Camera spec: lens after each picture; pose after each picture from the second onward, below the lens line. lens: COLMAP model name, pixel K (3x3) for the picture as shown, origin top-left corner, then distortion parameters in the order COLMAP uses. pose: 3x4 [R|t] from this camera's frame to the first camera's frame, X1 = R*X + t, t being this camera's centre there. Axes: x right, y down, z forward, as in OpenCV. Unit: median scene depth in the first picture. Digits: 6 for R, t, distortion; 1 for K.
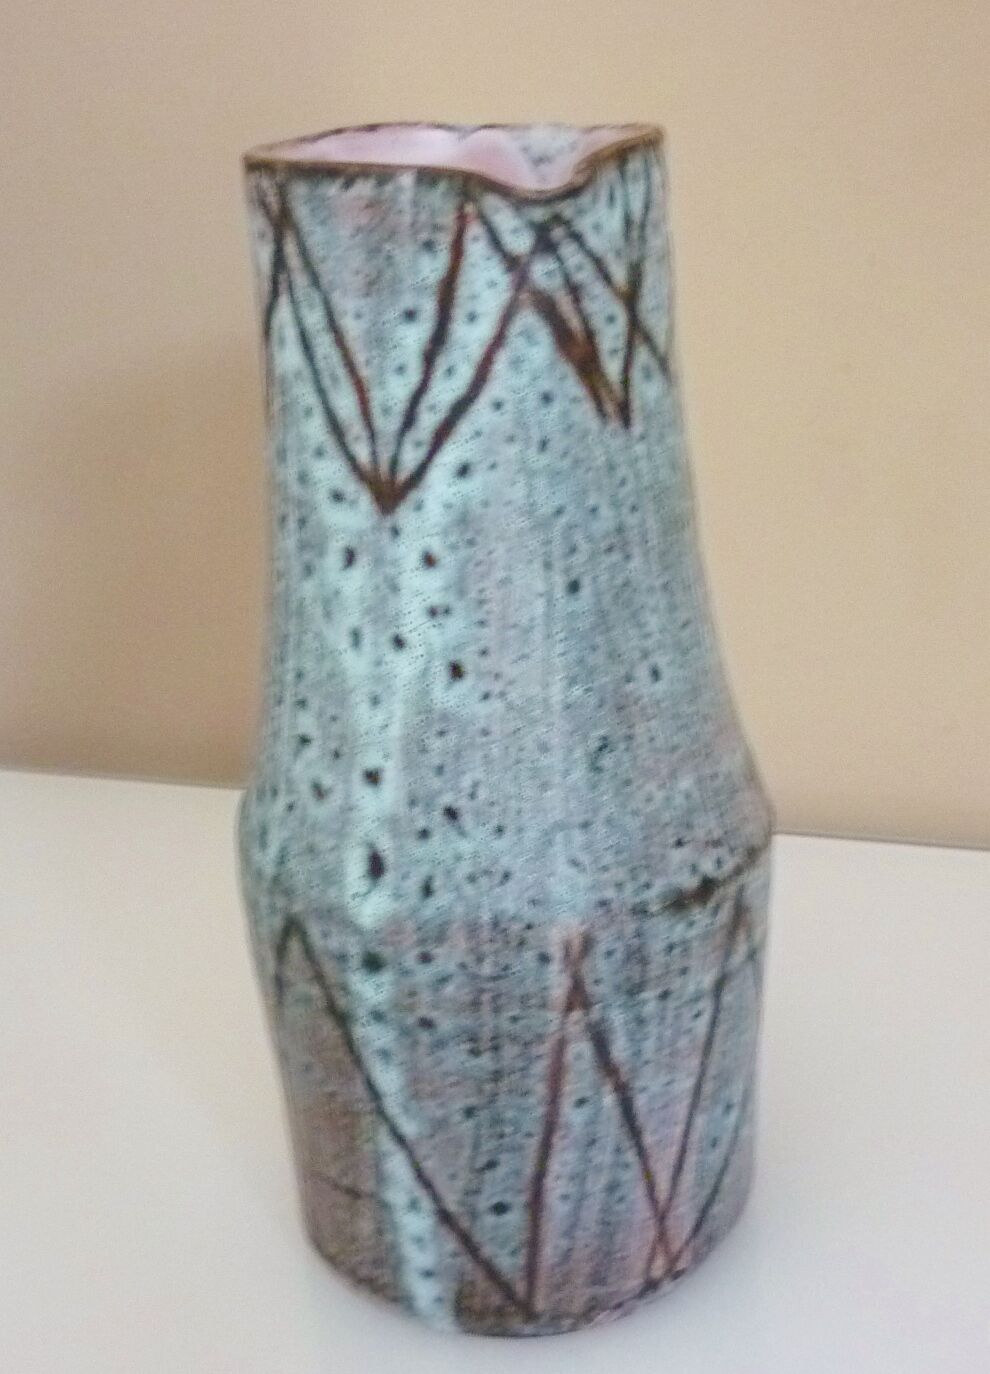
lens RADIAL K [[1998.6, 0, 497.6], [0, 1998.6, 746.8], [0, 0, 1]] dist [-0.148243, 0.472585]
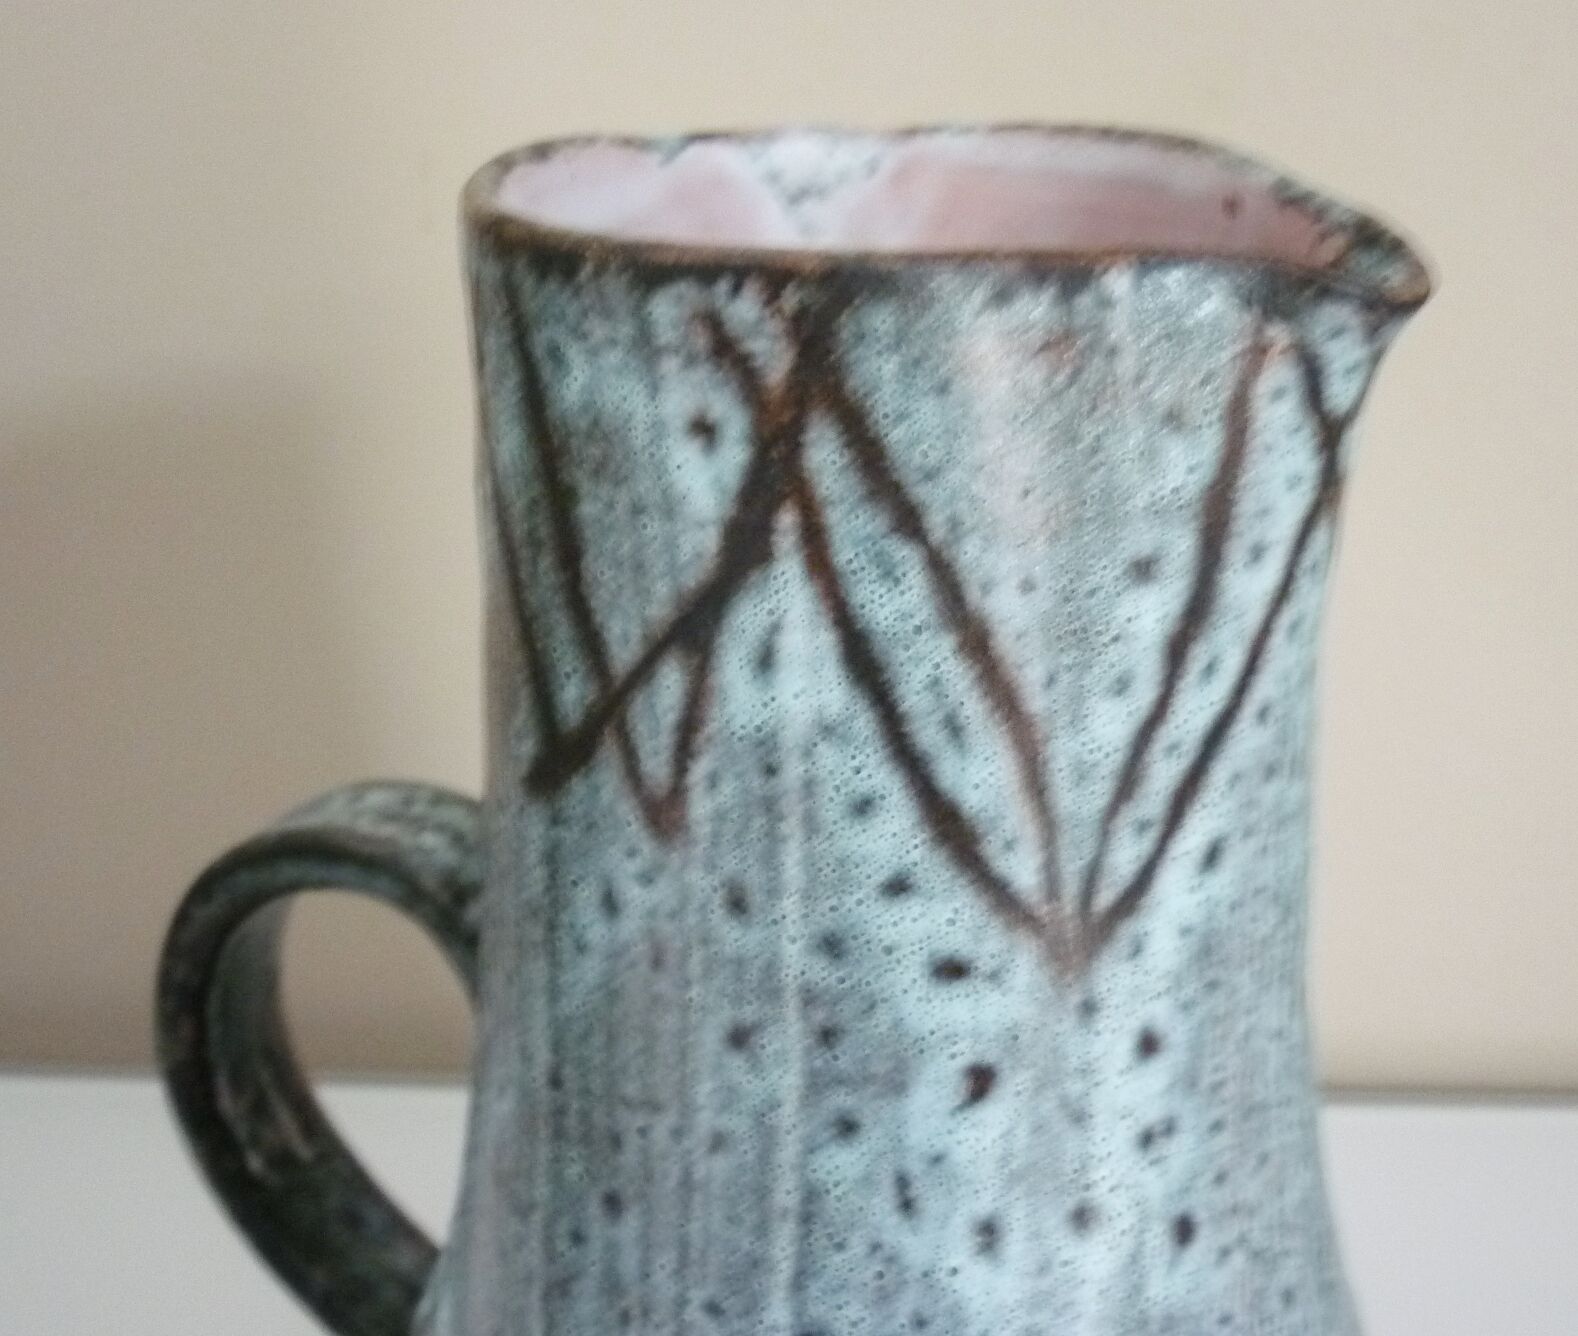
lens RADIAL K [[2090.9, 0, 789.0], [0, 2090.9, 668.0], [0, 0, 1]] dist [-0.073755, 0.040958]
pose [[0.746927, -0.208489, 0.631373, -0.400822], [0.217968, 0.973873, 0.063728, -0.234049], [-0.628163, 0.090019, 0.772857, 0.651224]]
